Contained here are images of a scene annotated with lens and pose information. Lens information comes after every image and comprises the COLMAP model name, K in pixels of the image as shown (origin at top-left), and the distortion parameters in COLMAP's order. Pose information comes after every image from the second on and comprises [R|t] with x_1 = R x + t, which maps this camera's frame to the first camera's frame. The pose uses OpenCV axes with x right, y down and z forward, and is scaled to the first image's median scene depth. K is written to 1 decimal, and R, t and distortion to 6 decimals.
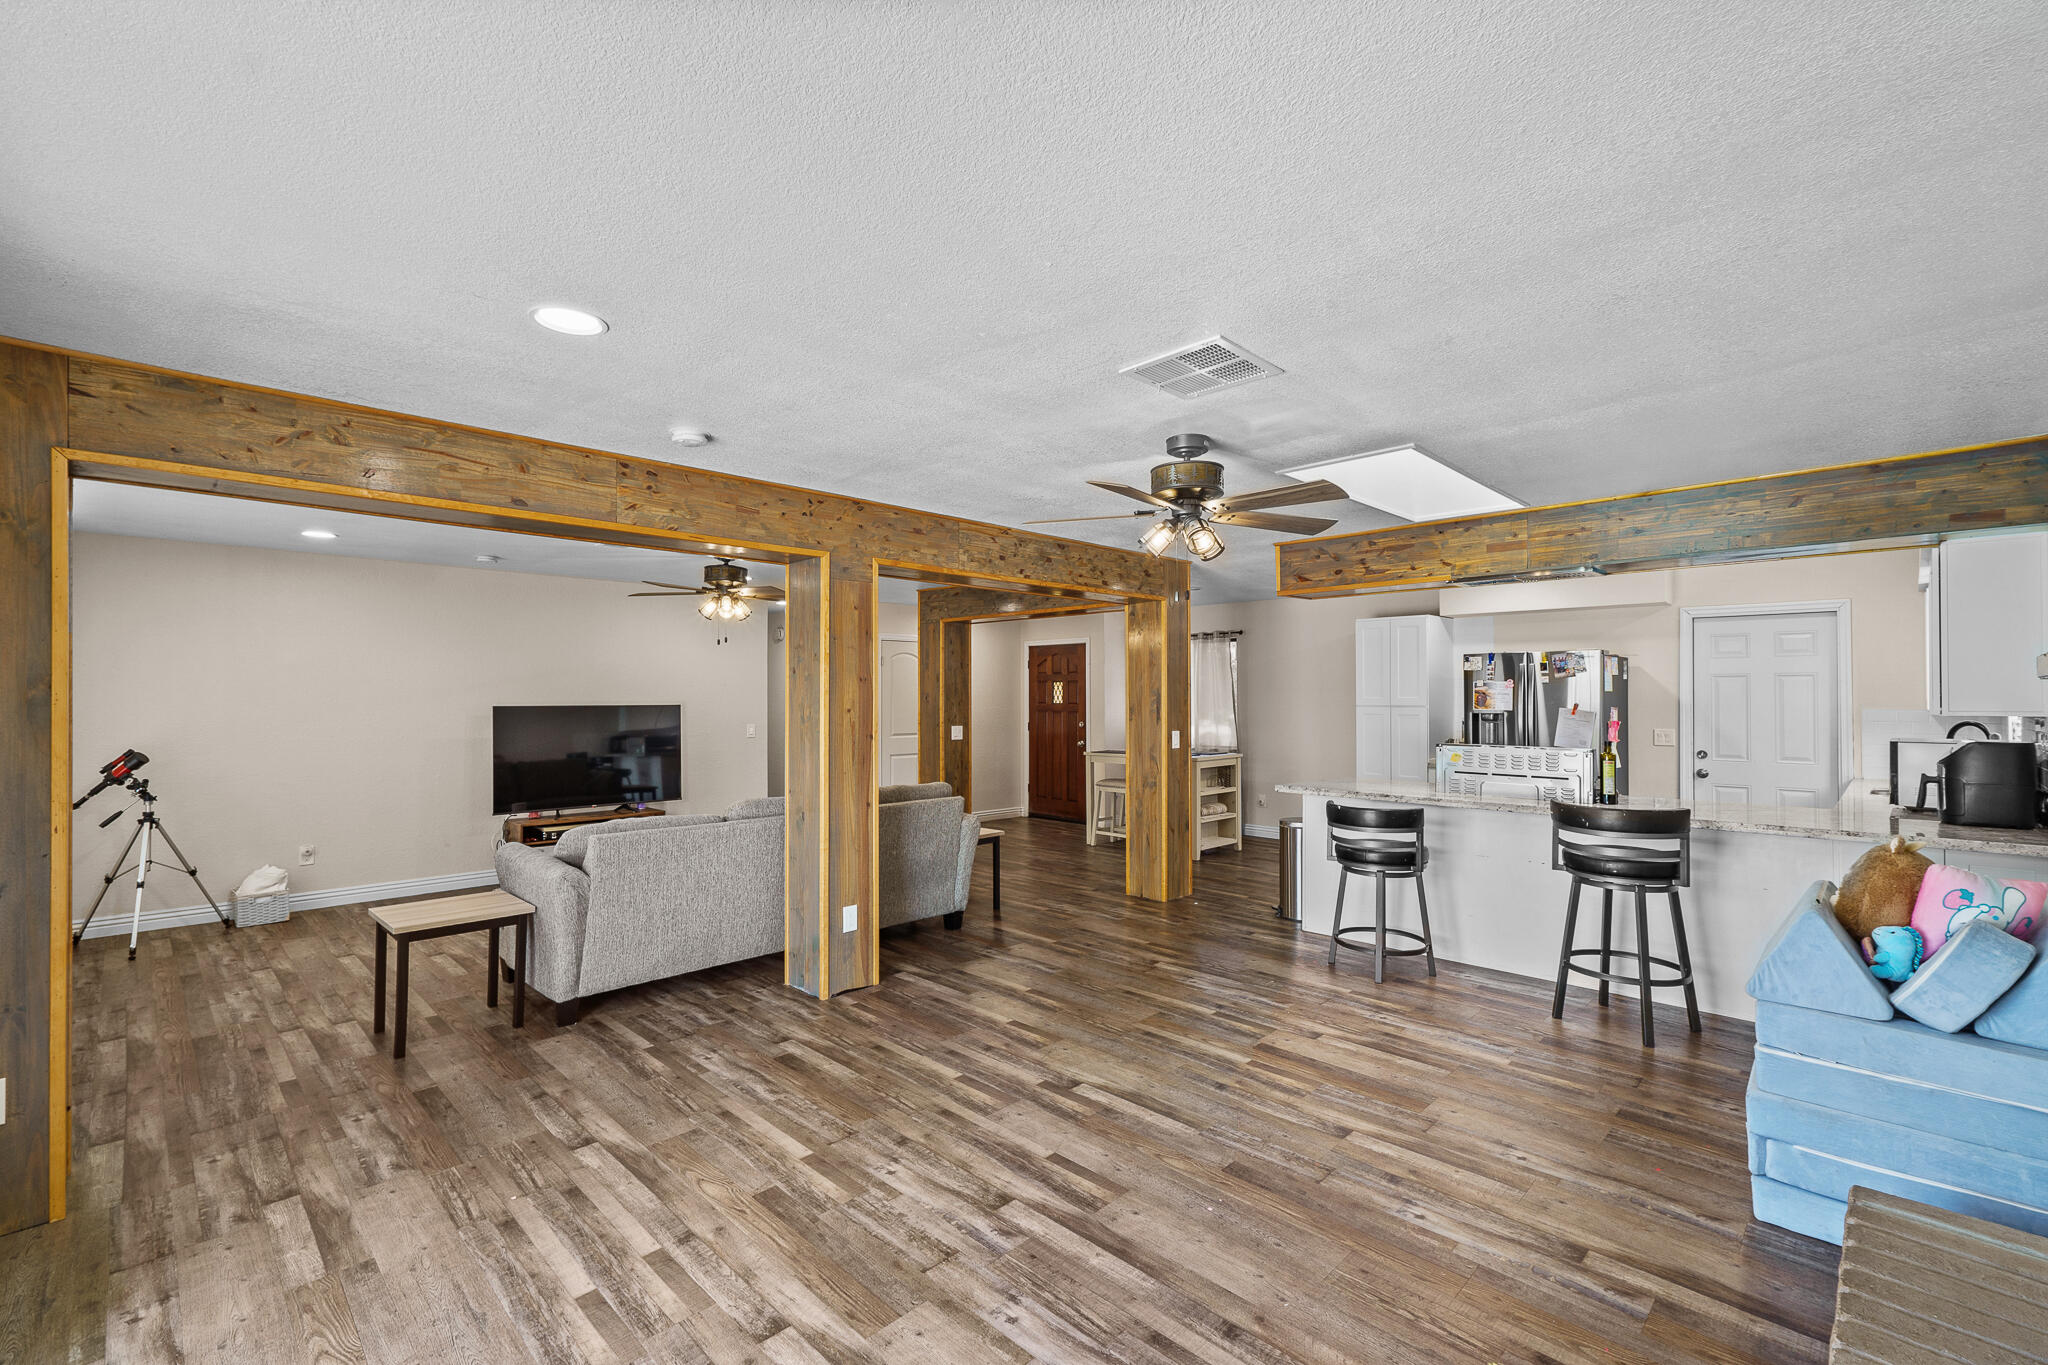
lens RADIAL K [[879.2, 0, 1030.8], [0, 879.2, 693.9], [0, 0, 1]] dist [0.014064, -0.001566]
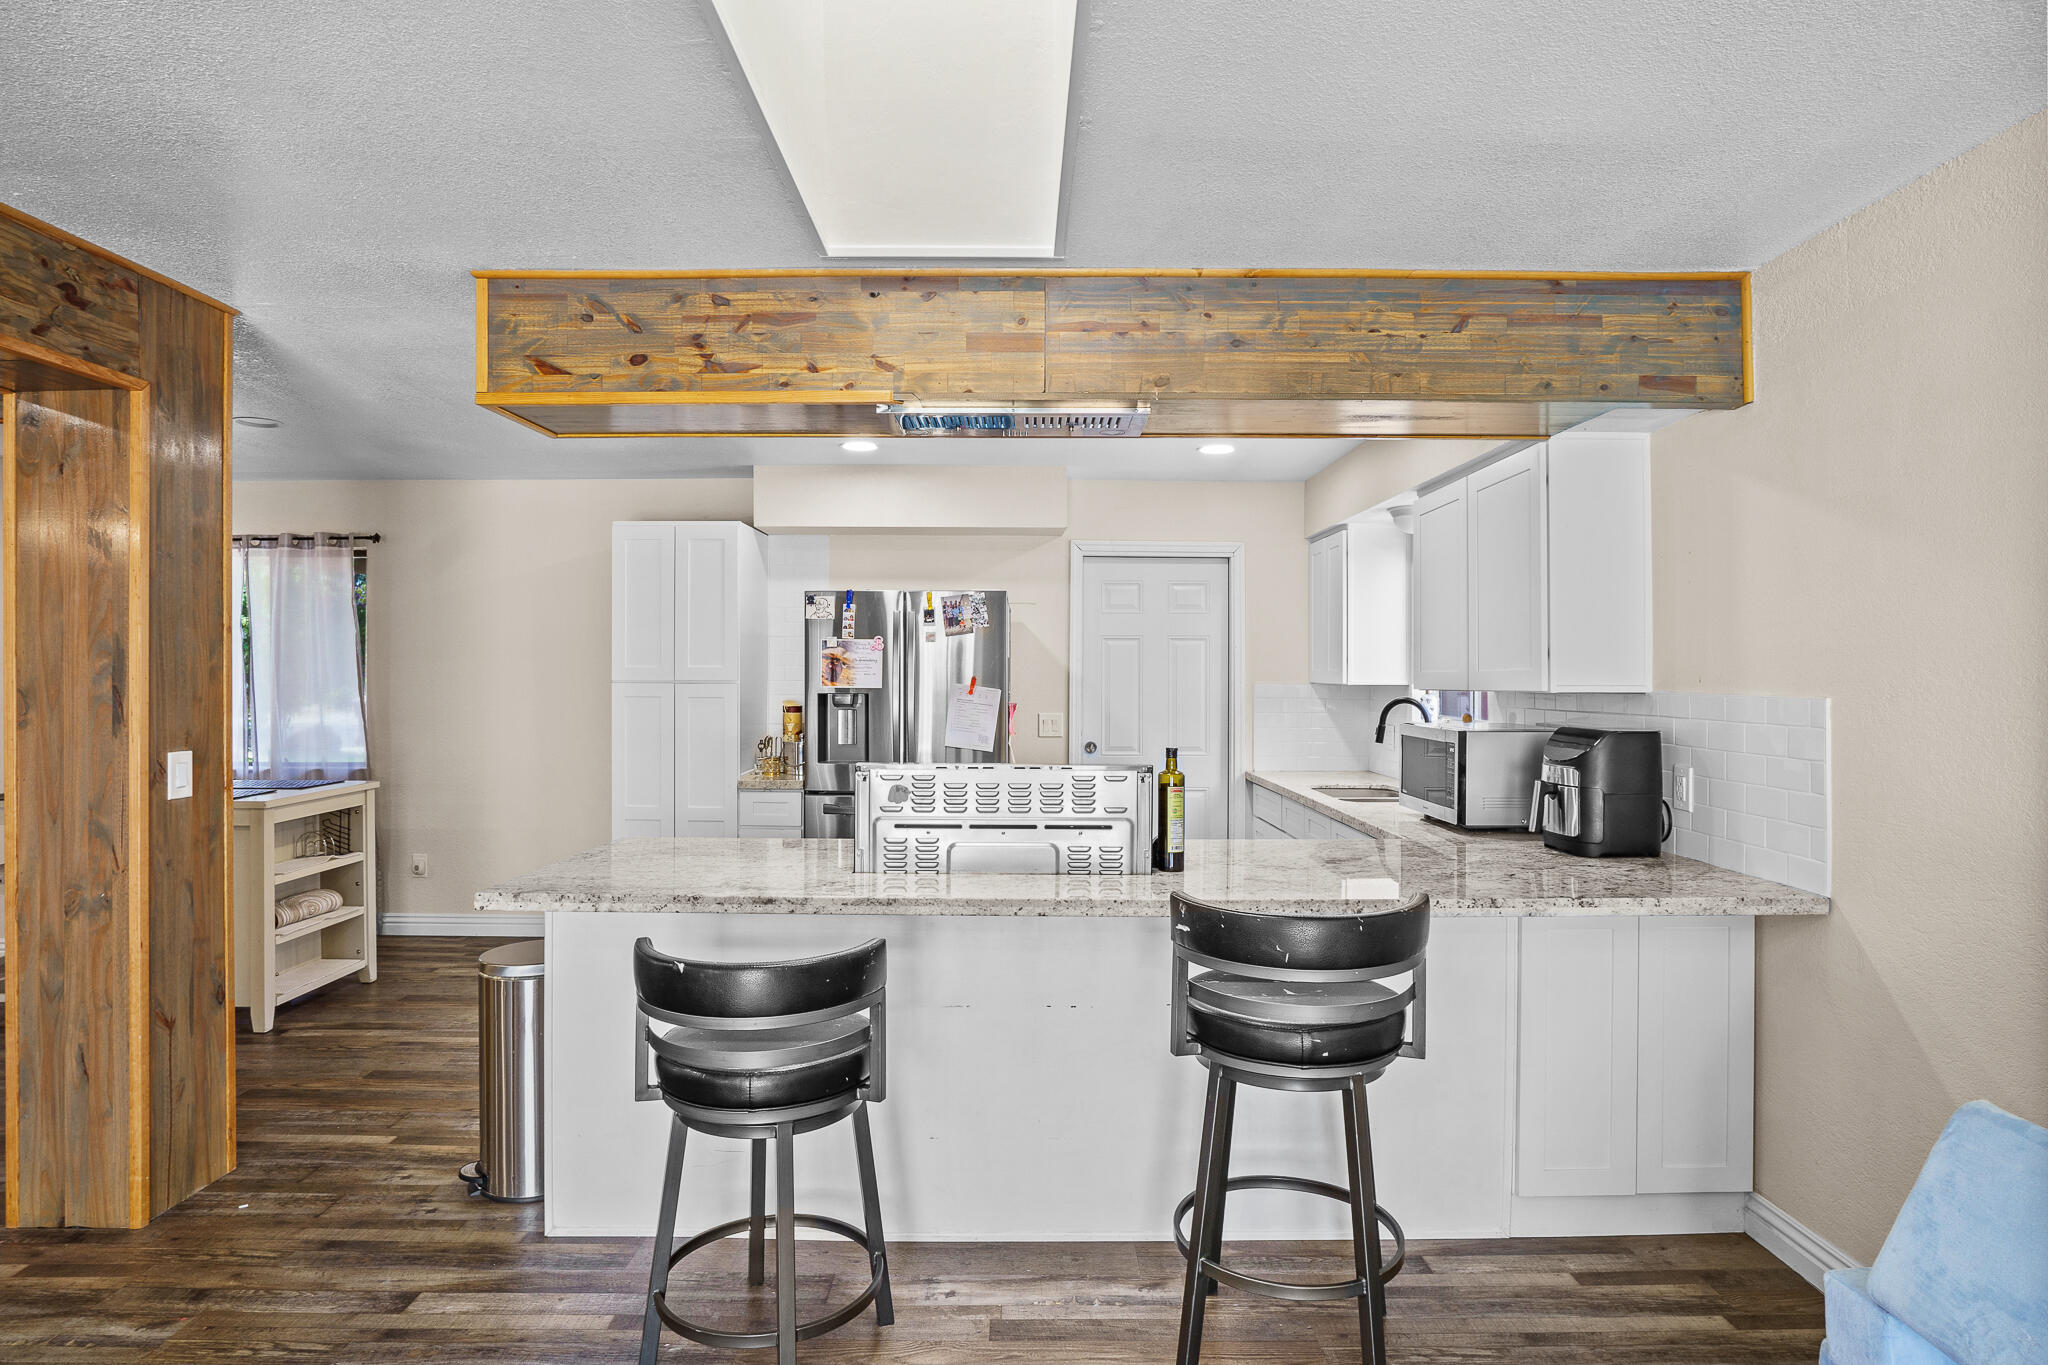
lens RADIAL K [[1129.4, 0, 1039.9], [0, 1129.4, 668.5], [0, 0, 1]] dist [-0.029242, 0.003601]
pose [[0.718681, 0.003908, 0.695329, 0.102024], [-0.005574, 0.999984, 0.000141, 0.005149], [-0.695317, -0.003977, 0.718692, 0.420457]]
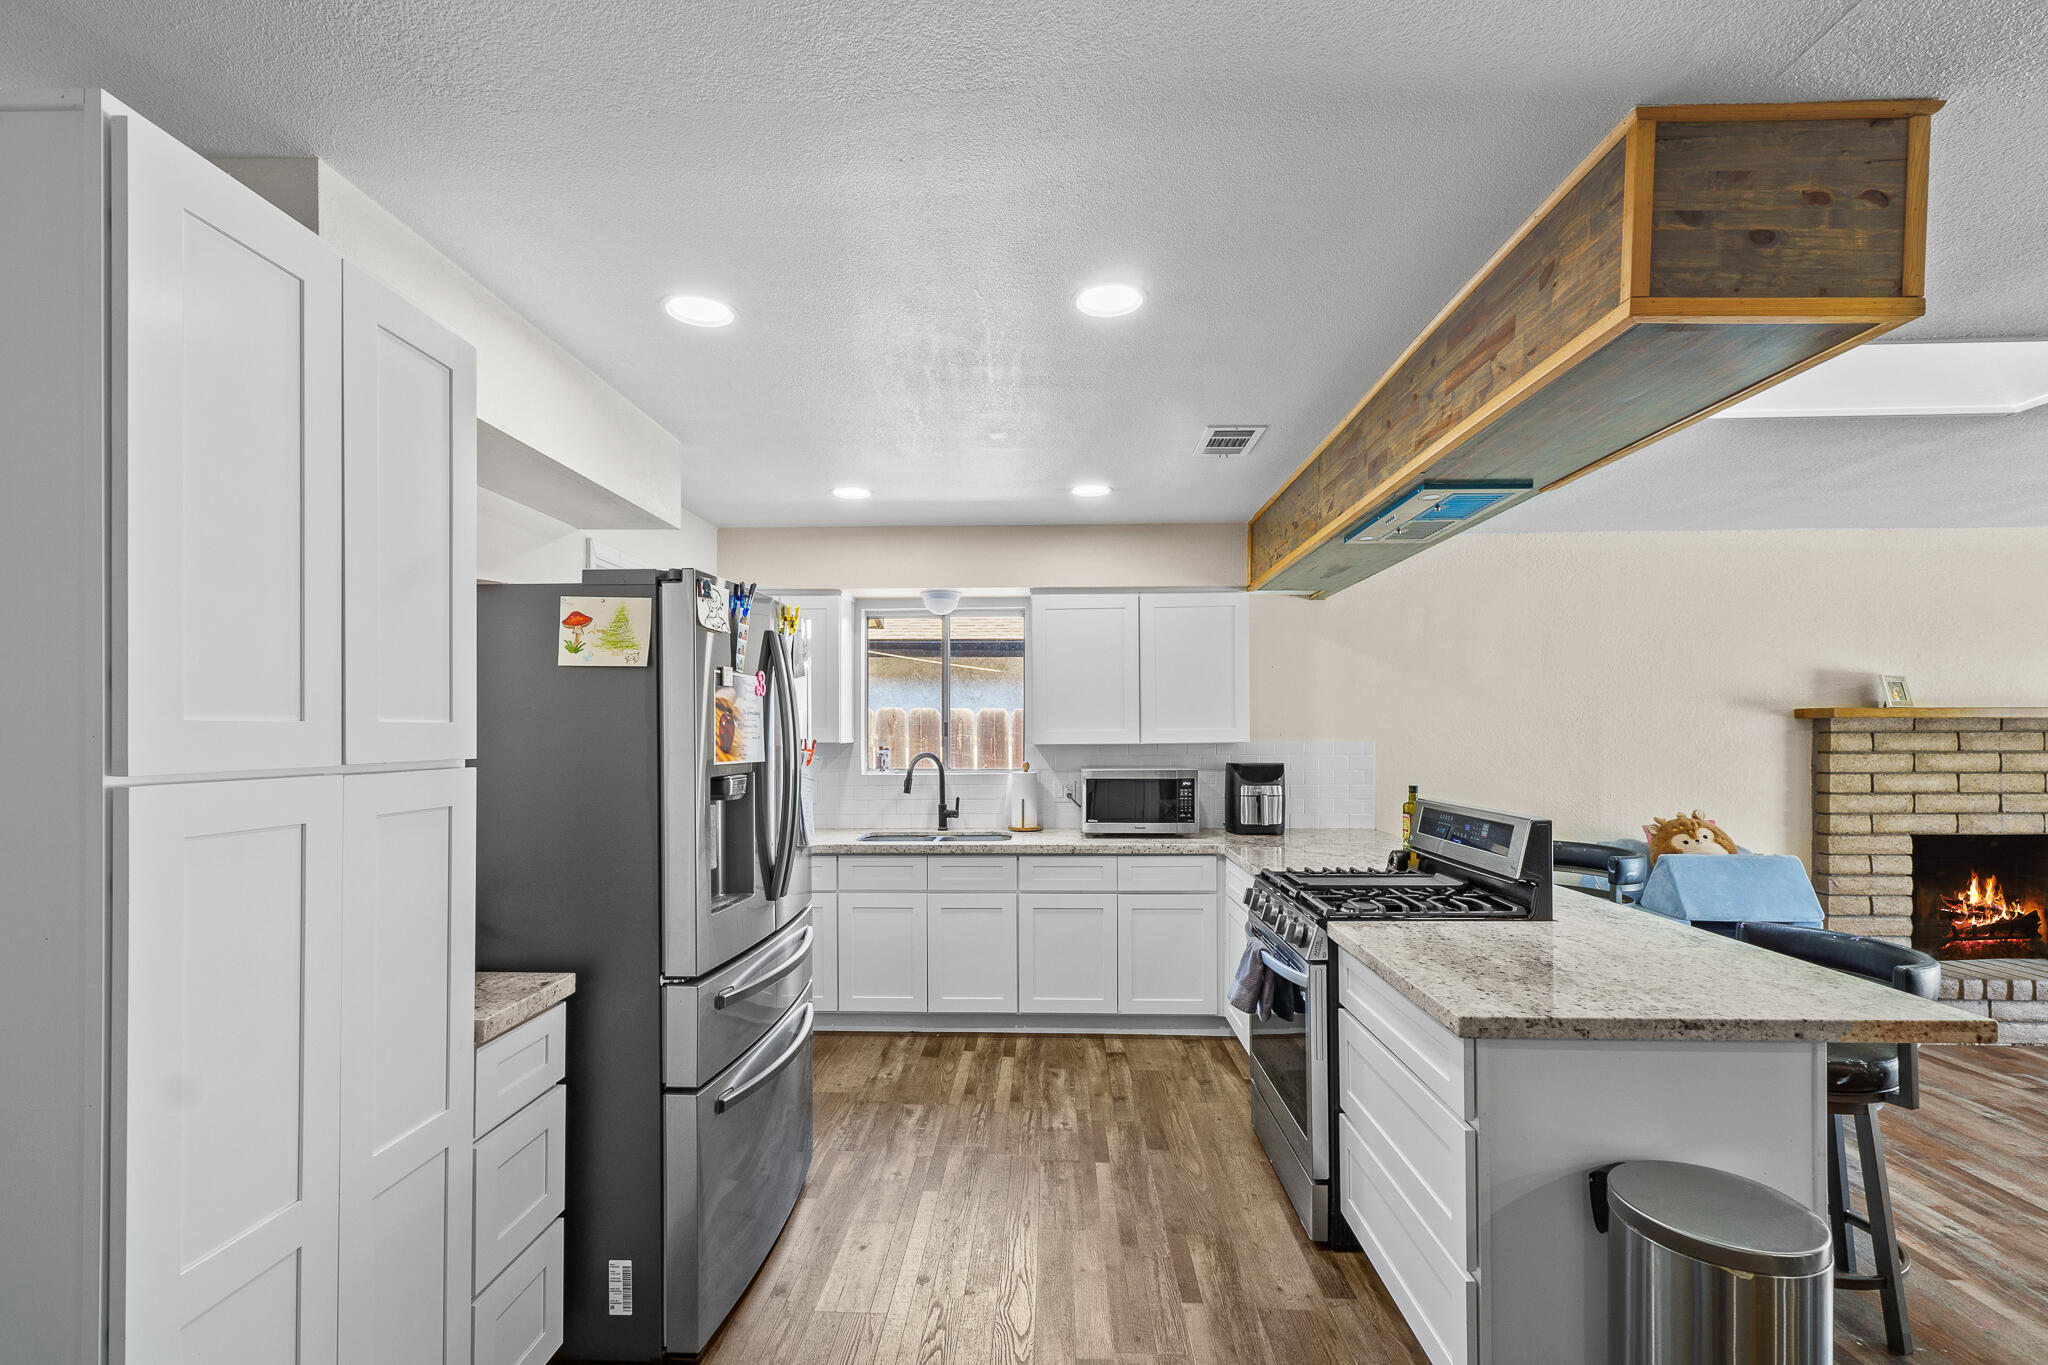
lens RADIAL K [[879.2, 0, 1032.3], [0, 879.2, 730.6], [0, 0, 1]] dist [0.014064, -0.001566]
pose [[-0.668139, -0.000124, 0.744037, 0.246184], [-0.002276, 0.999996, -0.001877, 0.007749], [-0.744033, -0.002947, -0.668136, 1.294523]]
